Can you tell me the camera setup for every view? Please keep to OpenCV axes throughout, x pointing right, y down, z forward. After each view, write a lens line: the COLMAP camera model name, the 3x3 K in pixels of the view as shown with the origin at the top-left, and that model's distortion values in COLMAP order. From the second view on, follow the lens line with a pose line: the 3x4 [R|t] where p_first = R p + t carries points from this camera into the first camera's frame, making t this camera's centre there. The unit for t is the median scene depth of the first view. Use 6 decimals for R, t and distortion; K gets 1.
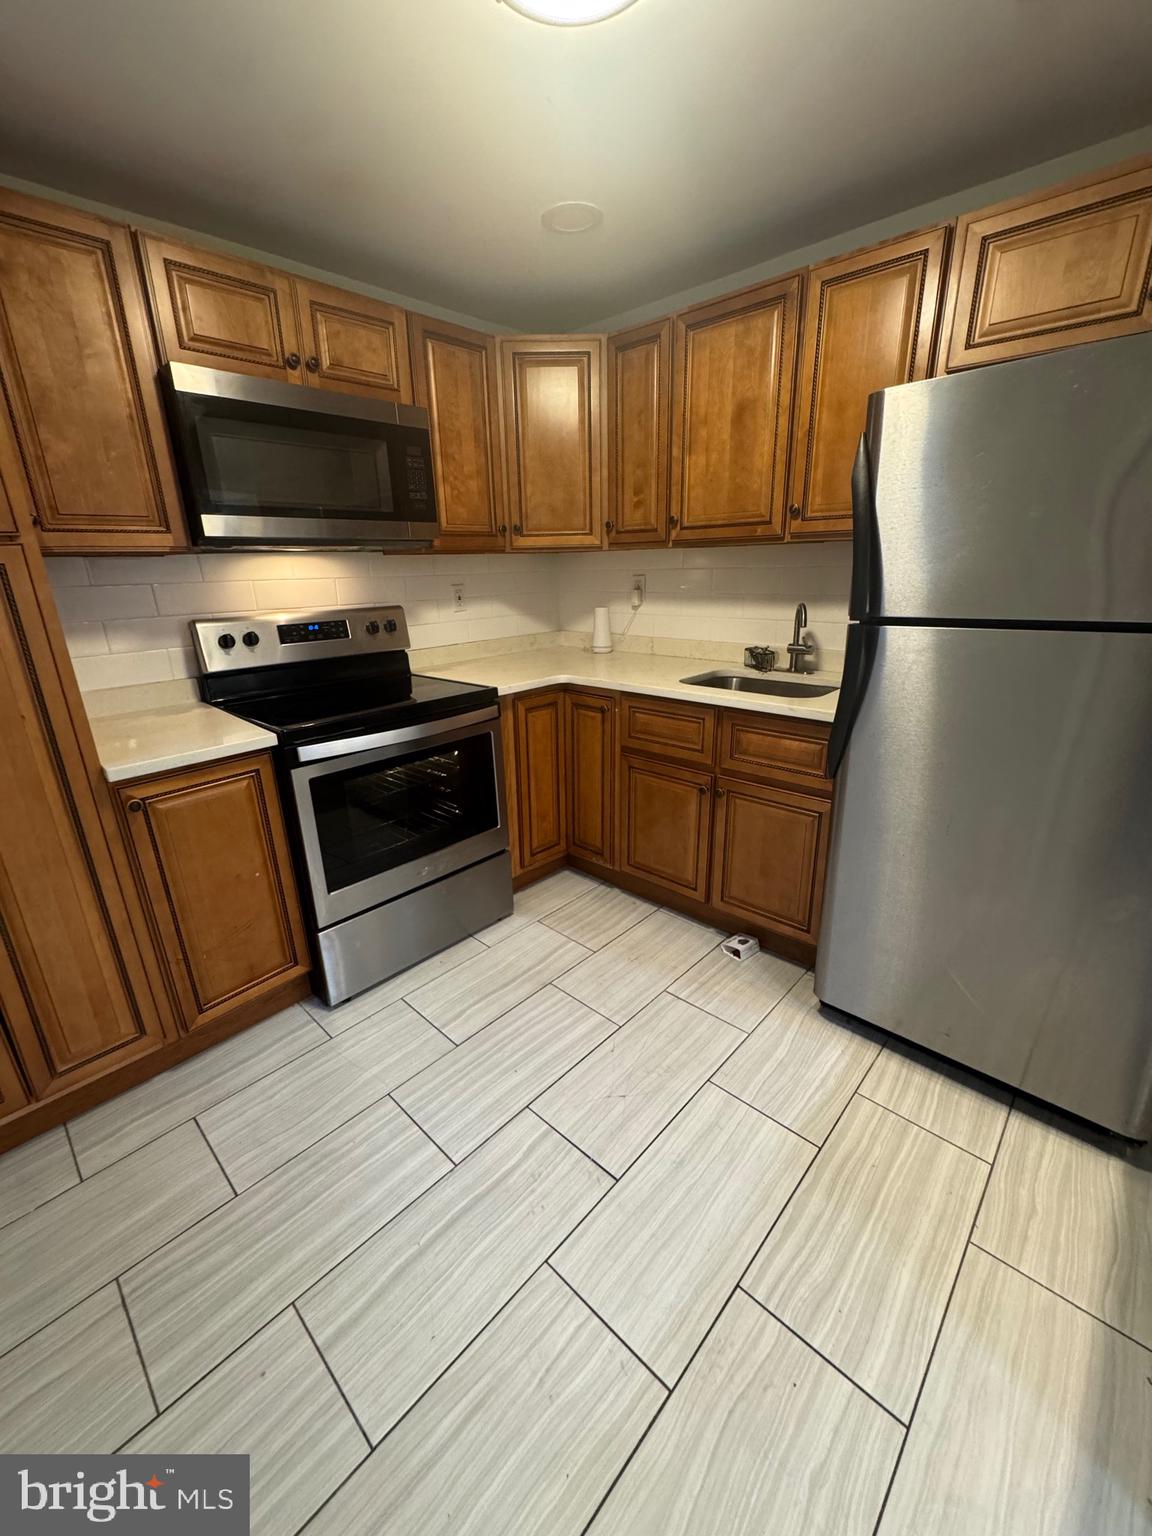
lens RADIAL K [[614.4, 0, 579.0], [0, 614.4, 768.8], [0, 0, 1]] dist [-0.003691, 0.000022]
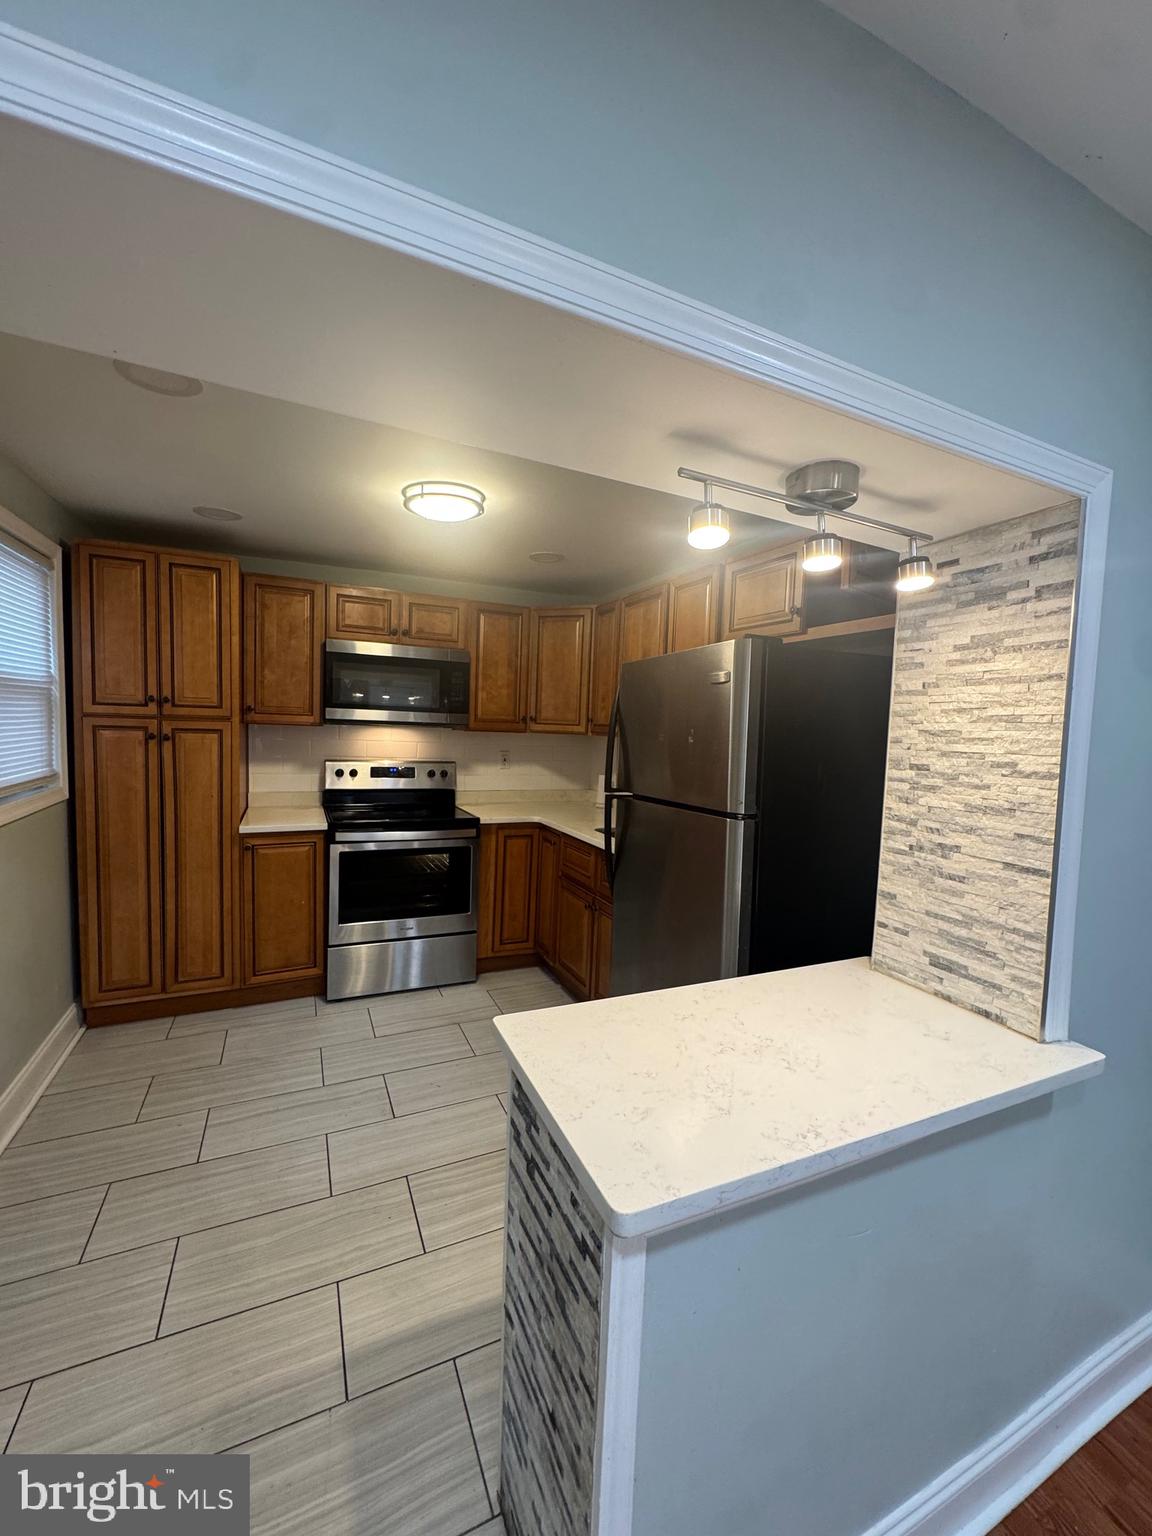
lens RADIAL K [[614.4, 0, 579.5], [0, 614.4, 770.8], [0, 0, 1]] dist [-0.003691, 0.000022]
pose [[0.926223, 0.084474, -0.367389, 0.790755], [-0.174711, 0.959777, -0.219781, 0.058706], [0.334045, 0.267753, 0.903727, -0.401119]]
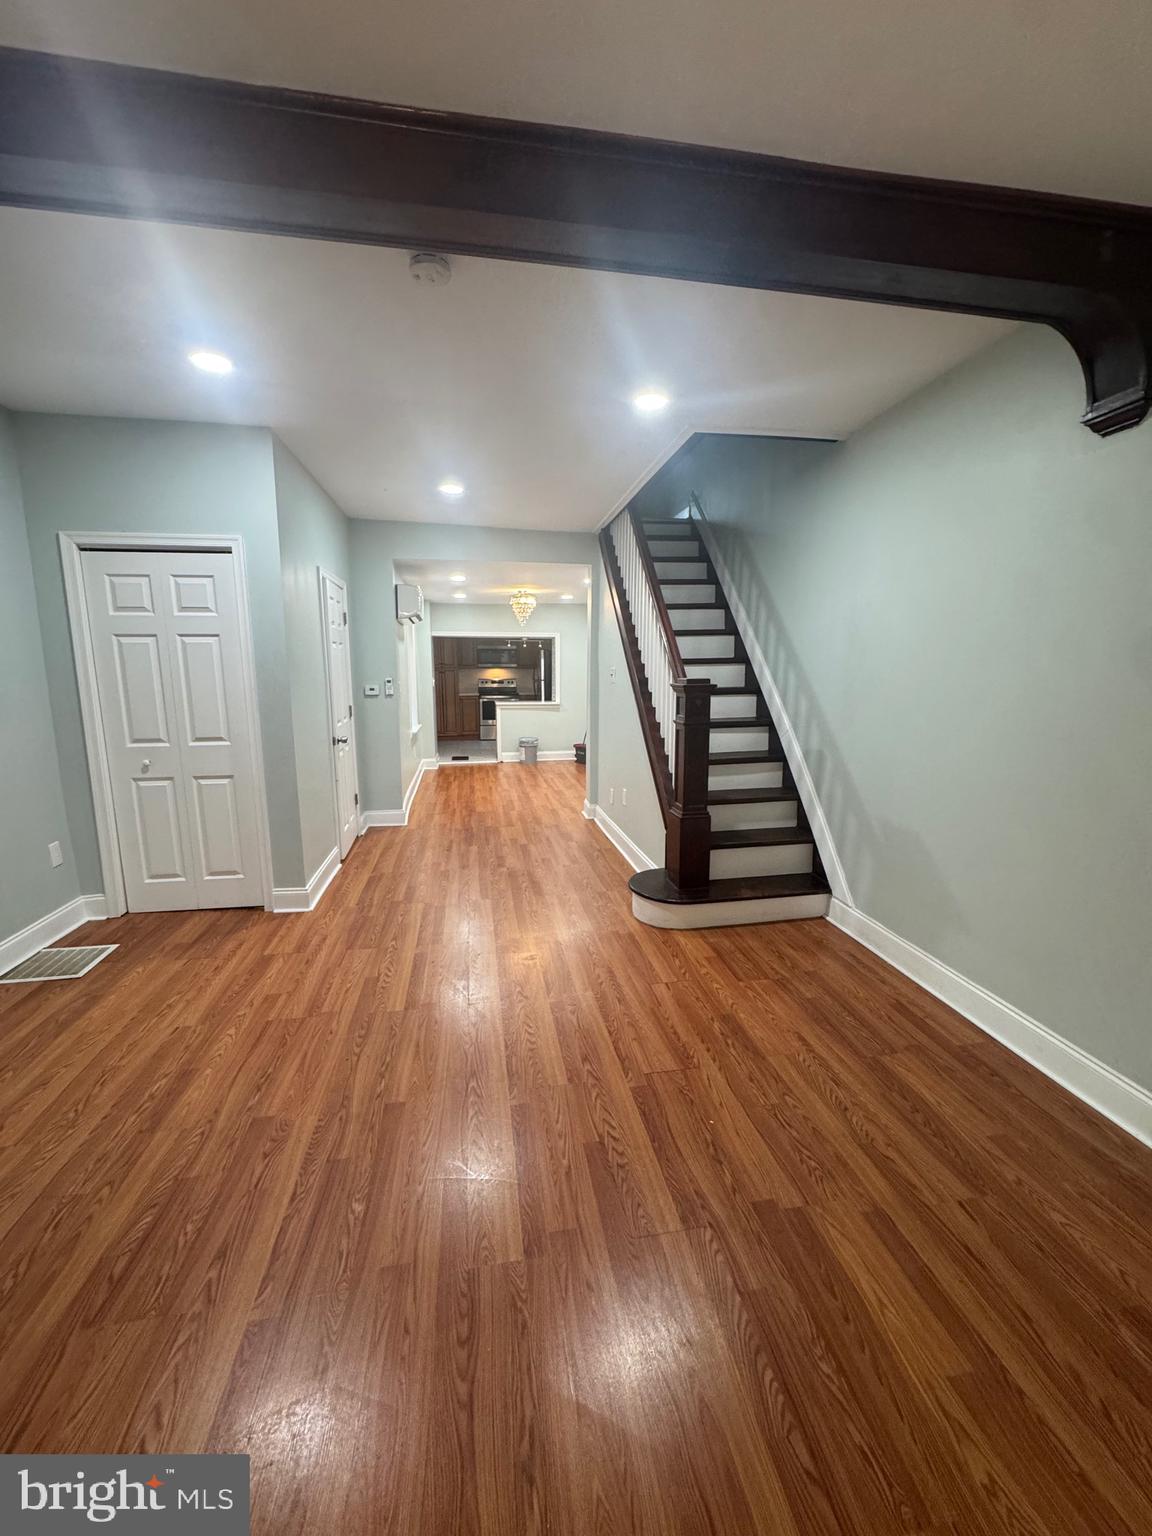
lens RADIAL K [[614.4, 0, 581.3], [0, 614.4, 769.2], [0, 0, 1]] dist [-0.003691, 0.000022]
pose [[0.809011, 0.117618, -0.575906, 4.371964], [-0.203869, 0.975103, -0.087241, 1.102654], [0.551307, 0.187988, 0.812848, -3.717989]]
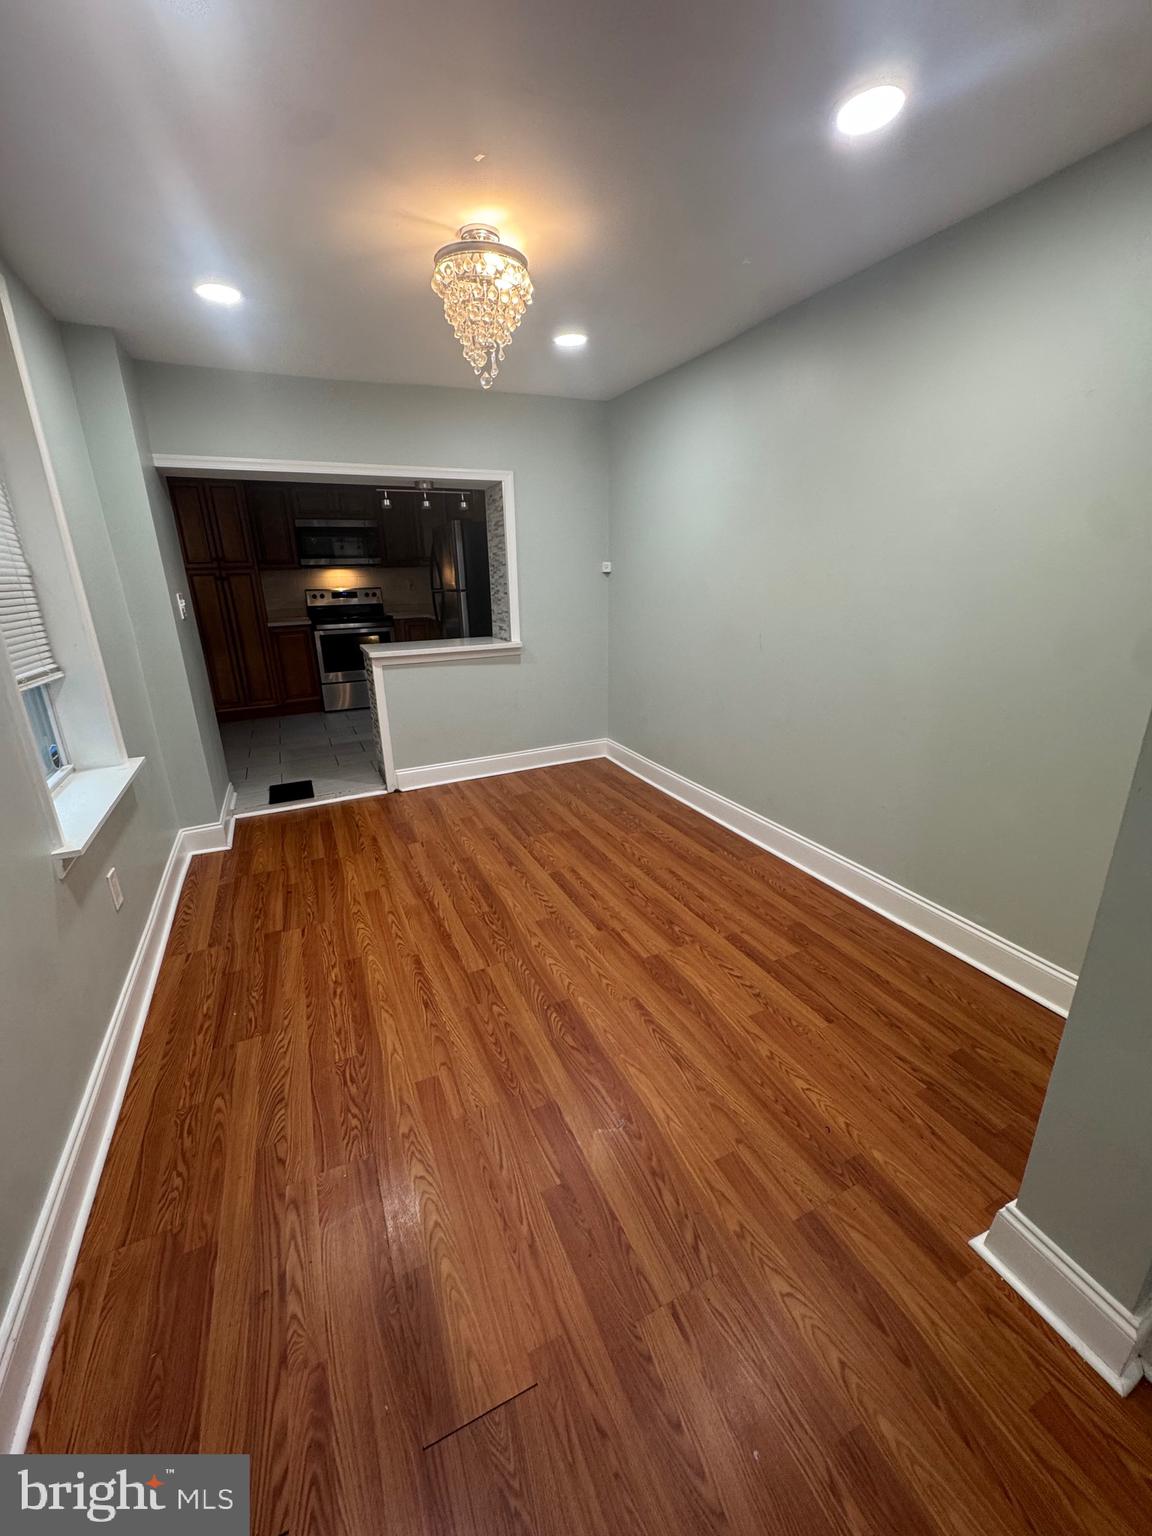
lens RADIAL K [[614.4, 0, 577.5], [0, 614.4, 773.9], [0, 0, 1]] dist [-0.003691, 0.000022]
pose [[0.931125, 0.119334, -0.344624, 2.118008], [-0.116259, 0.992776, 0.029656, 0.503513], [0.345674, 0.012452, 0.938272, -1.667744]]
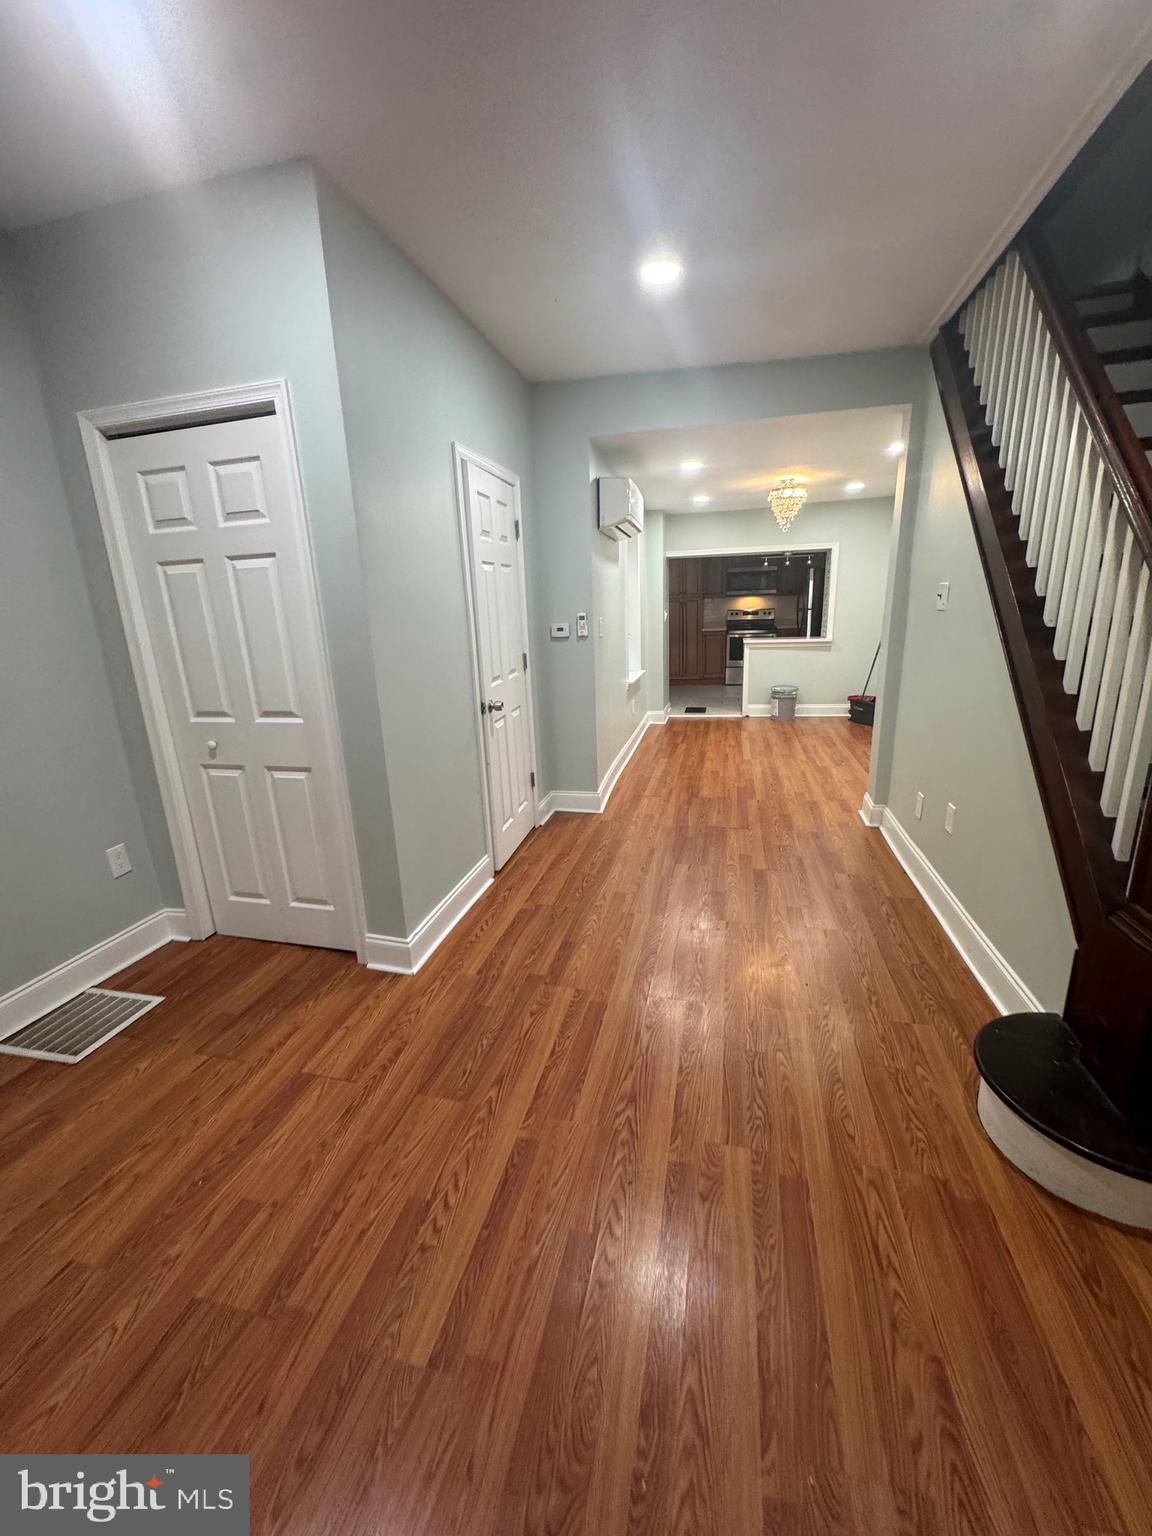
lens RADIAL K [[614.4, 0, 575.0], [0, 614.4, 768.5], [0, 0, 1]] dist [-0.003691, 0.000022]
pose [[0.502510, 0.225449, -0.834659, 3.734796], [-0.248639, 0.962303, 0.110233, 0.888487], [0.828047, 0.152136, 0.539623, -2.970099]]
